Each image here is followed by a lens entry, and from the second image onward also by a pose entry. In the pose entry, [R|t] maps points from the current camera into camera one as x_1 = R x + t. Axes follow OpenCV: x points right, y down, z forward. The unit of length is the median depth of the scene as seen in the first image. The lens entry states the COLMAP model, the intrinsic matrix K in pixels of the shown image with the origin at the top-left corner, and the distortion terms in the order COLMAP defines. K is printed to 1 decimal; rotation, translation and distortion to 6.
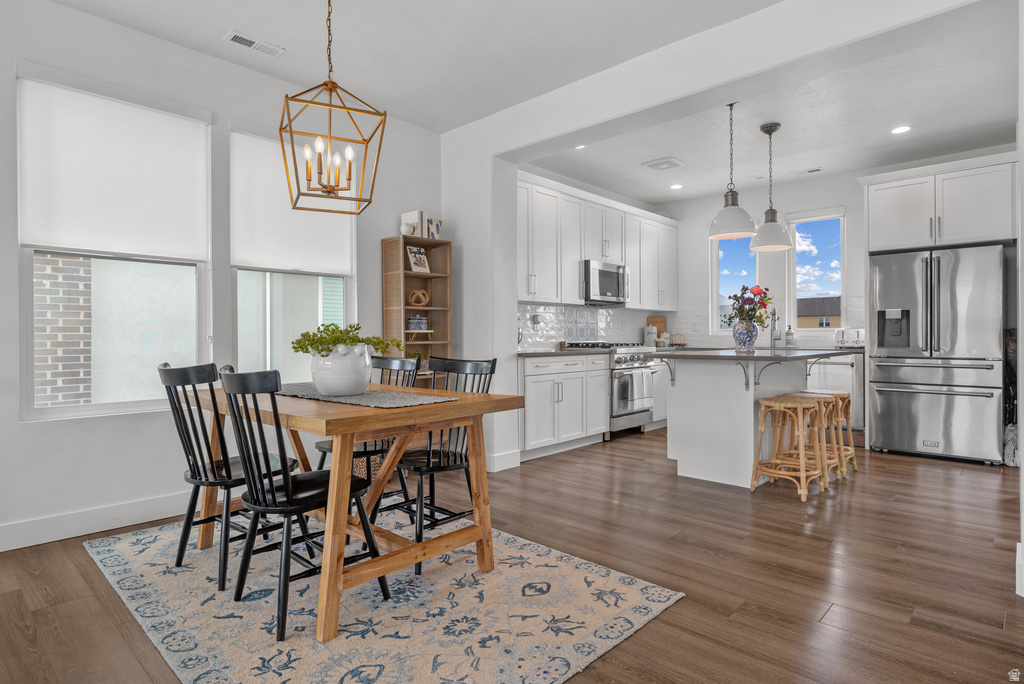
lens RADIAL K [[552.6, 0, 516.5], [0, 552.6, 340.0], [0, 0, 1]] dist [0.003106, -0.000729]
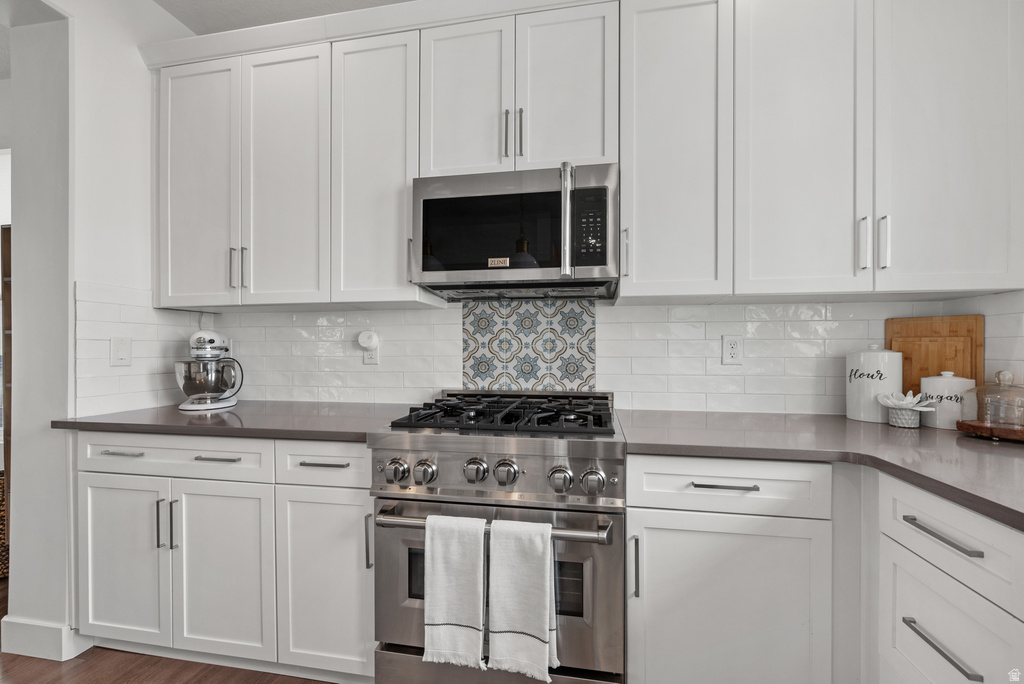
lens RADIAL K [[413.2, 0, 511.4], [0, 413.2, 351.6], [0, 0, 1]] dist [0.001587, 0.000126]
pose [[0.540348, 0.008497, -0.841398, 0.414413], [-0.006830, 0.999960, 0.005712, -0.031233], [0.841414, 0.002660, 0.540385, 0.929921]]
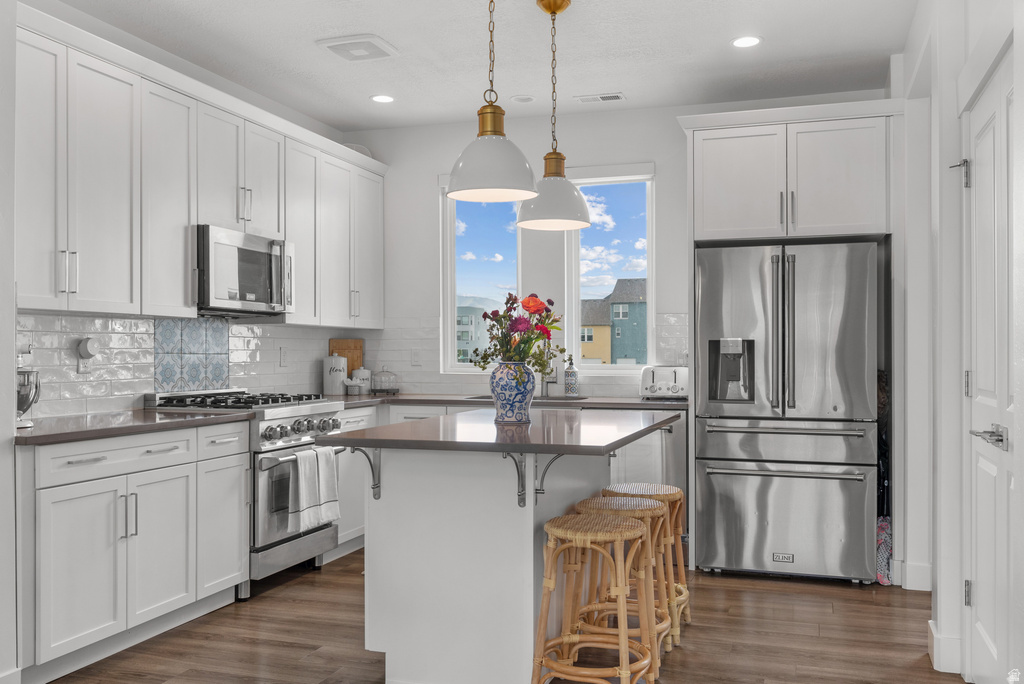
lens RADIAL K [[897.4, 0, 518.4], [0, 897.4, 348.4], [0, 0, 1]] dist [-0.008390, 0.003015]
pose [[0.907488, 0.004667, 0.420052, 0.051318], [0.000387, 0.999929, -0.011944, -0.029003], [-0.420078, 0.011002, 0.907421, 0.183988]]
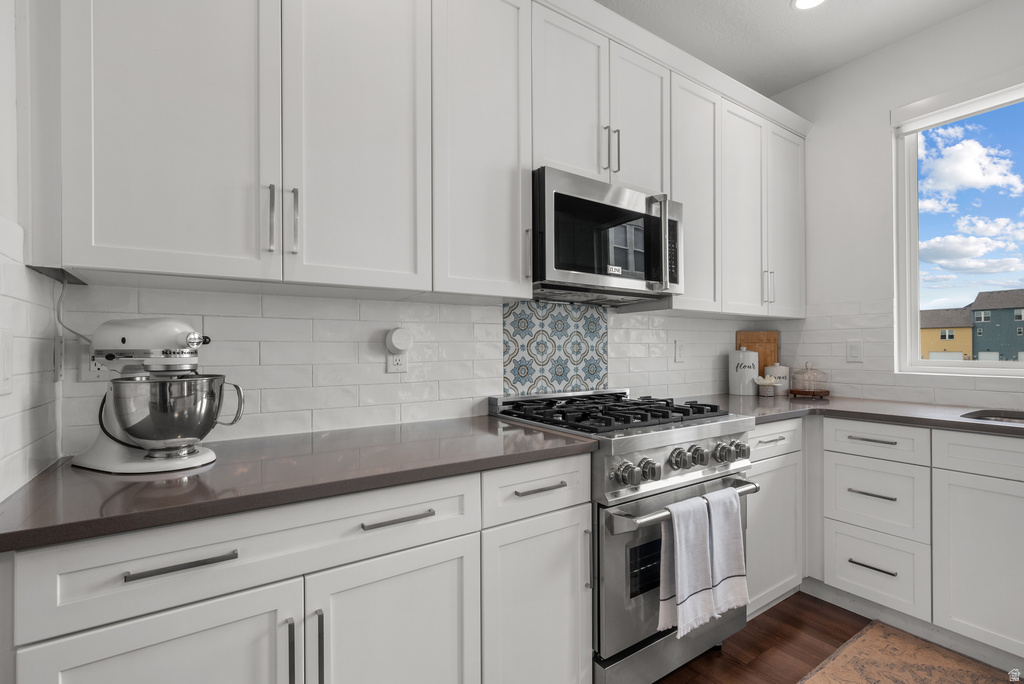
lens RADIAL K [[477.9, 0, 520.8], [0, 477.9, 349.3], [0, 0, 1]] dist [0.005661, 0.000586]
pose [[0.977578, -0.001367, -0.210571, 0.185327], [0.000119, 0.999982, -0.005936, -0.031011], [0.210575, 0.005777, 0.977561, 0.728189]]
